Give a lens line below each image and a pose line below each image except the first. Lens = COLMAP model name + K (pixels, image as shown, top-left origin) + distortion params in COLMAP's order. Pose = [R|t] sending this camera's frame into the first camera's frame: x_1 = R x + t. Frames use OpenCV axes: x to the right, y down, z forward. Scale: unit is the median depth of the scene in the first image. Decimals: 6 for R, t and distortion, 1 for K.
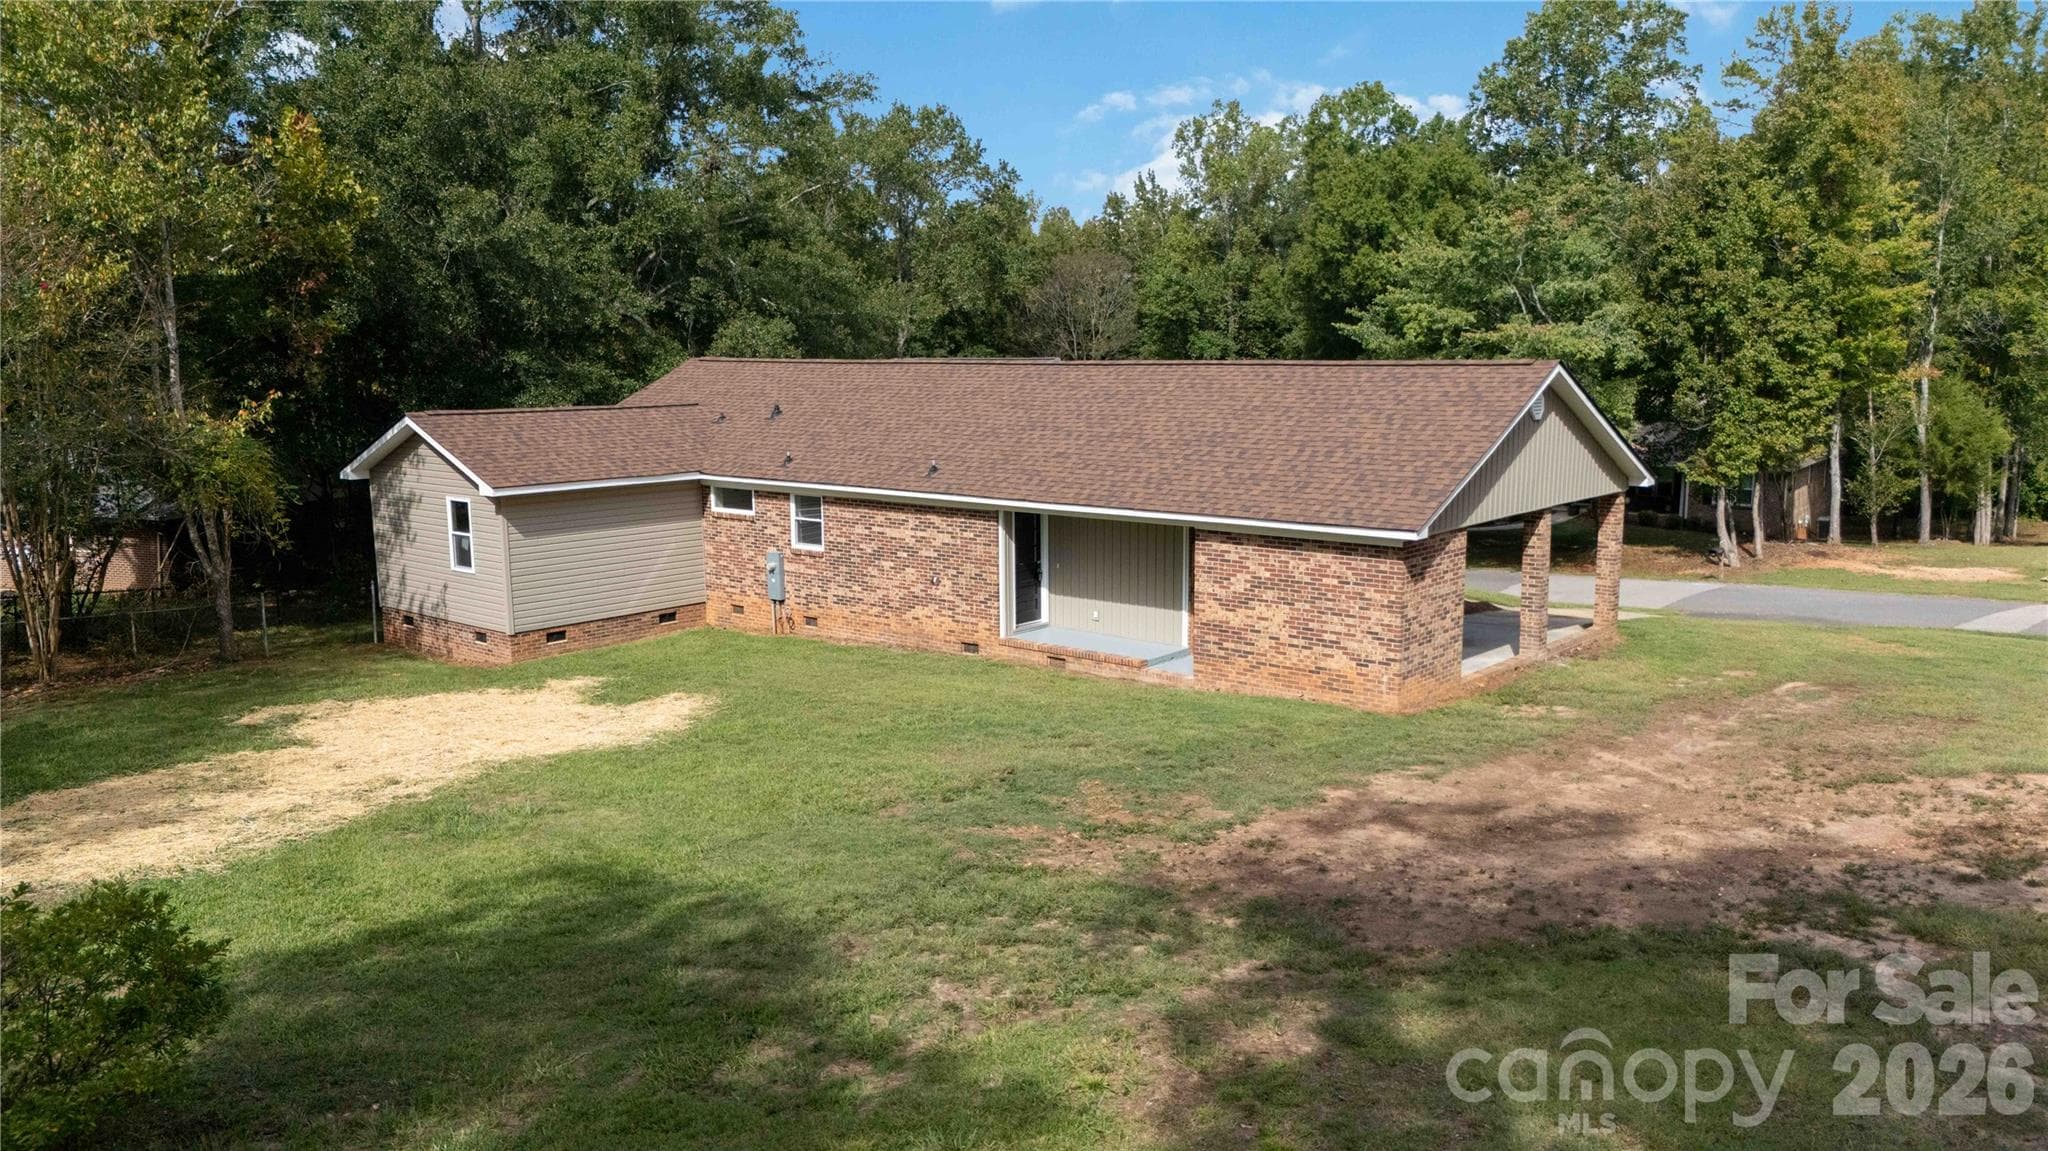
lens RADIAL K [[1533.9, 0, 1031.2], [0, 1533.9, 579.2], [0, 0, 1]] dist [0.031242, -0.017555]
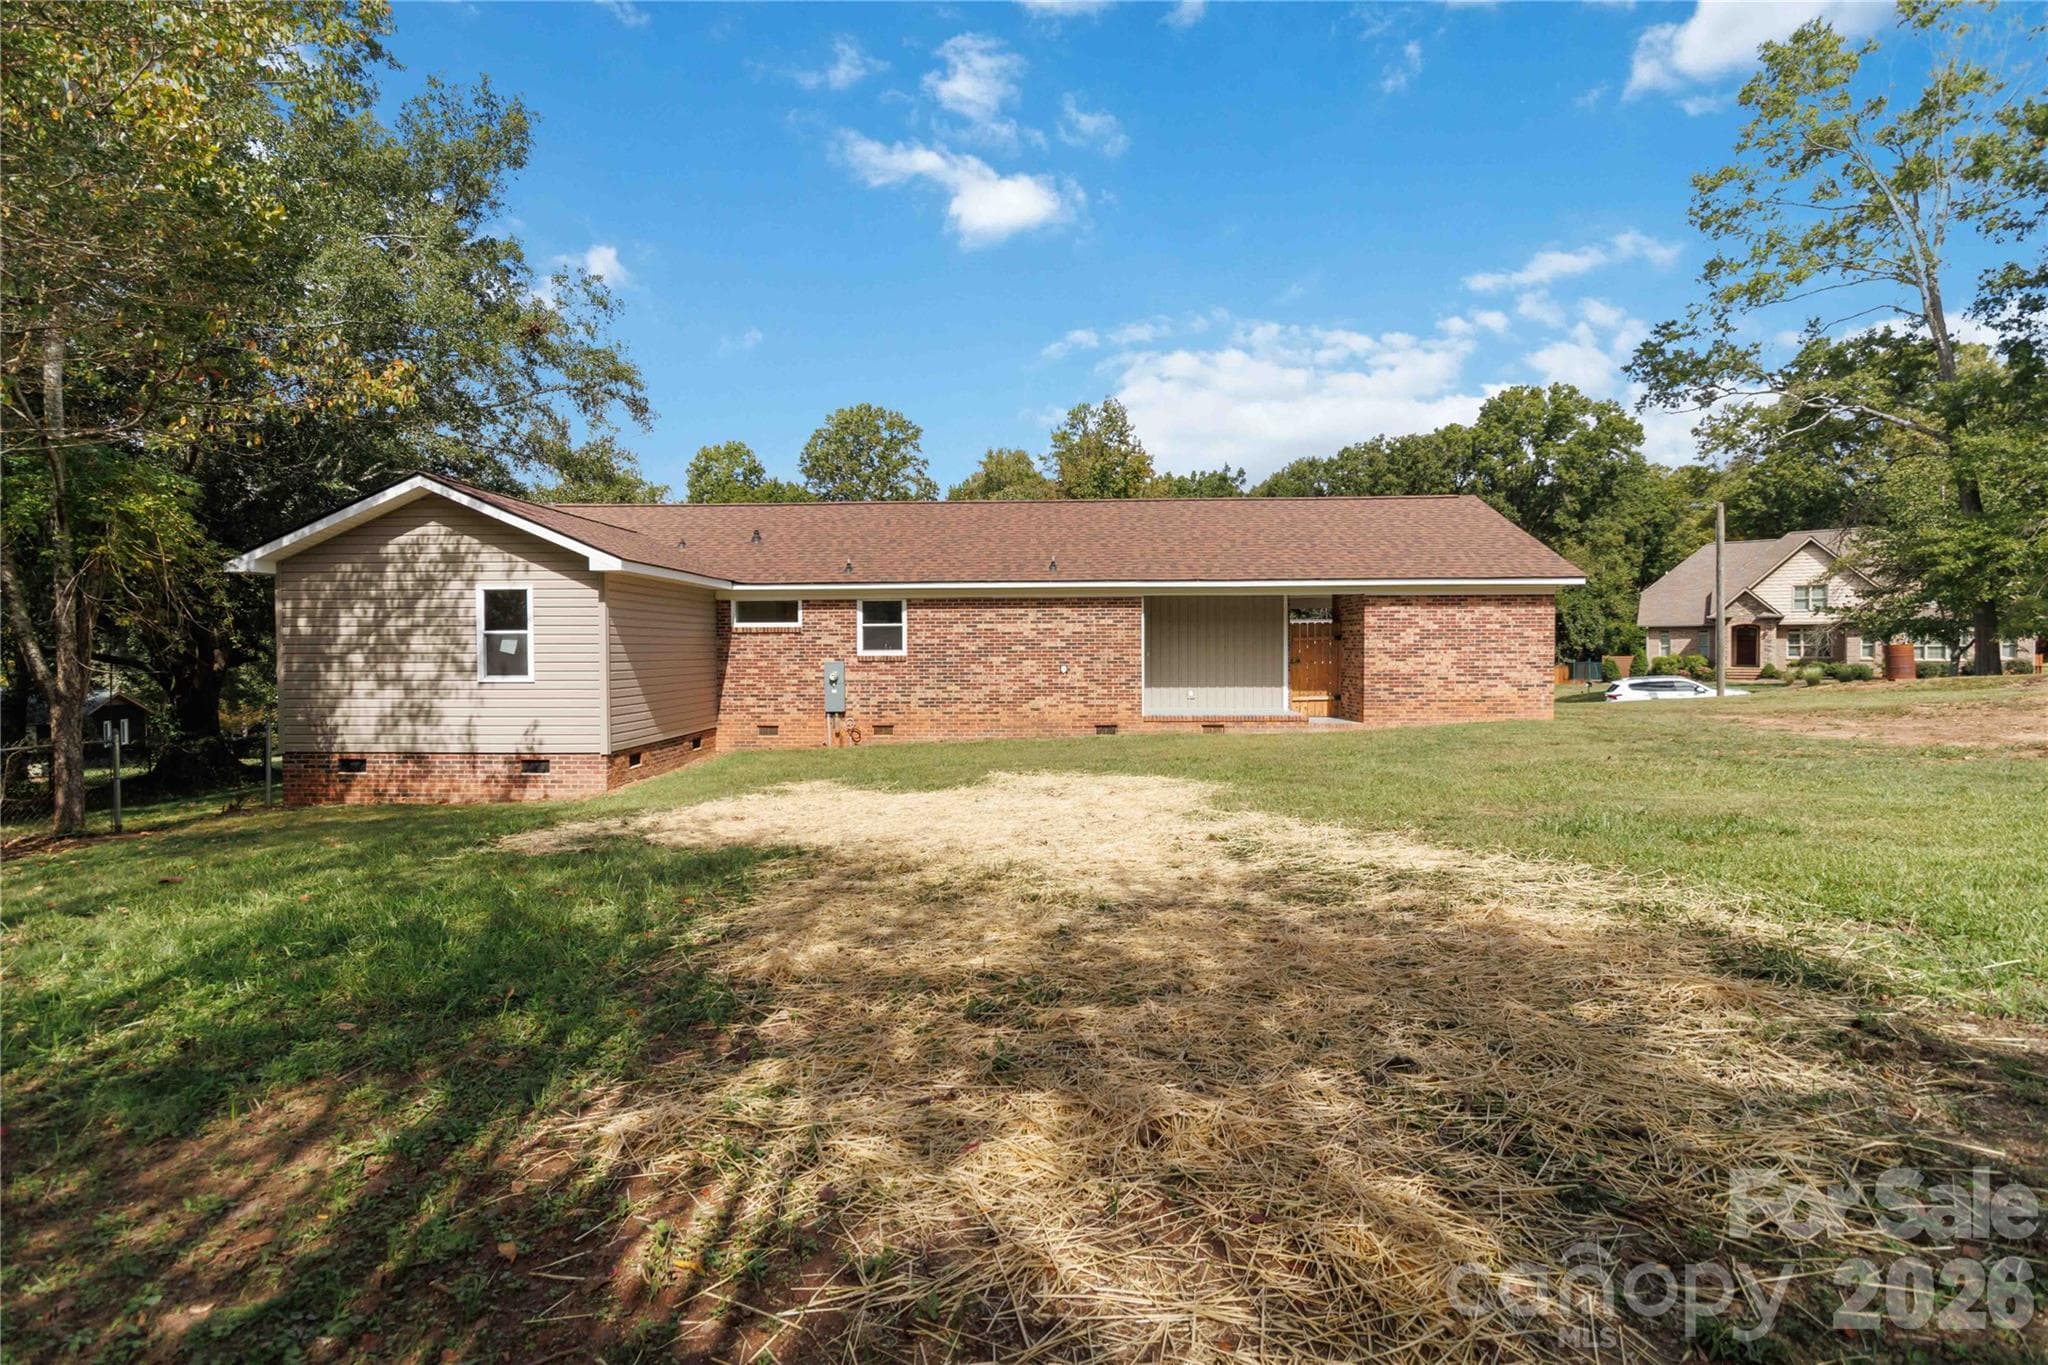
lens RADIAL K [[943.3, 0, 1004.3], [0, 943.3, 660.8], [0, 0, 1]] dist [-0.003990, 0.000125]
pose [[0.786444, -0.005676, 0.617636, -0.461124], [0.094675, 0.989249, -0.111460, 0.059238], [-0.610363, 0.146132, 0.778526, 0.485277]]
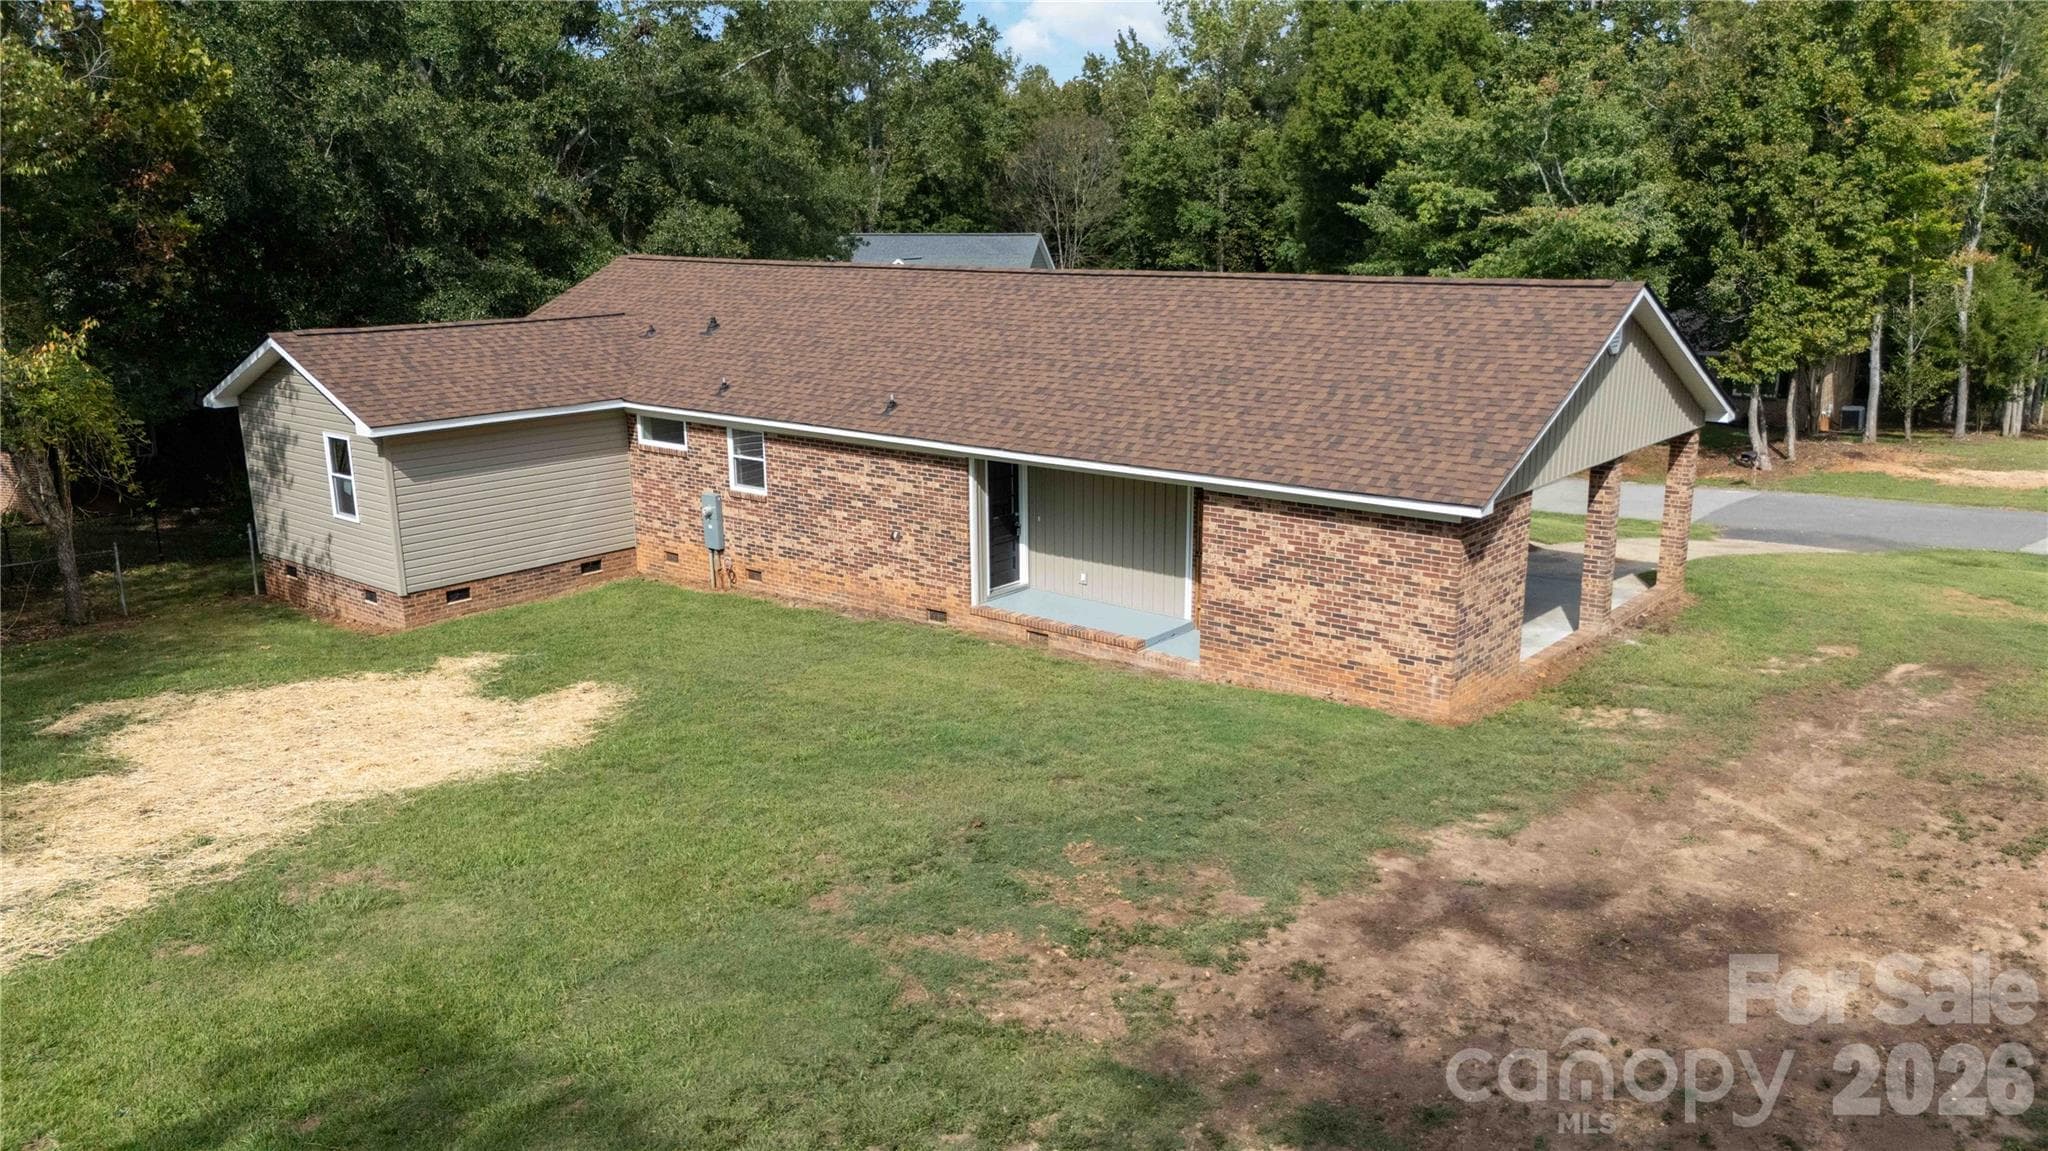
lens RADIAL K [[1533.9, 0, 1031.7], [0, 1533.9, 580.0], [0, 0, 1]] dist [0.031242, -0.017555]
pose [[0.999922, -0.003392, 0.012054, 0.002828], [0.002330, 0.996204, 0.087022, -0.045558], [-0.012303, -0.086987, 0.996134, 0.135675]]
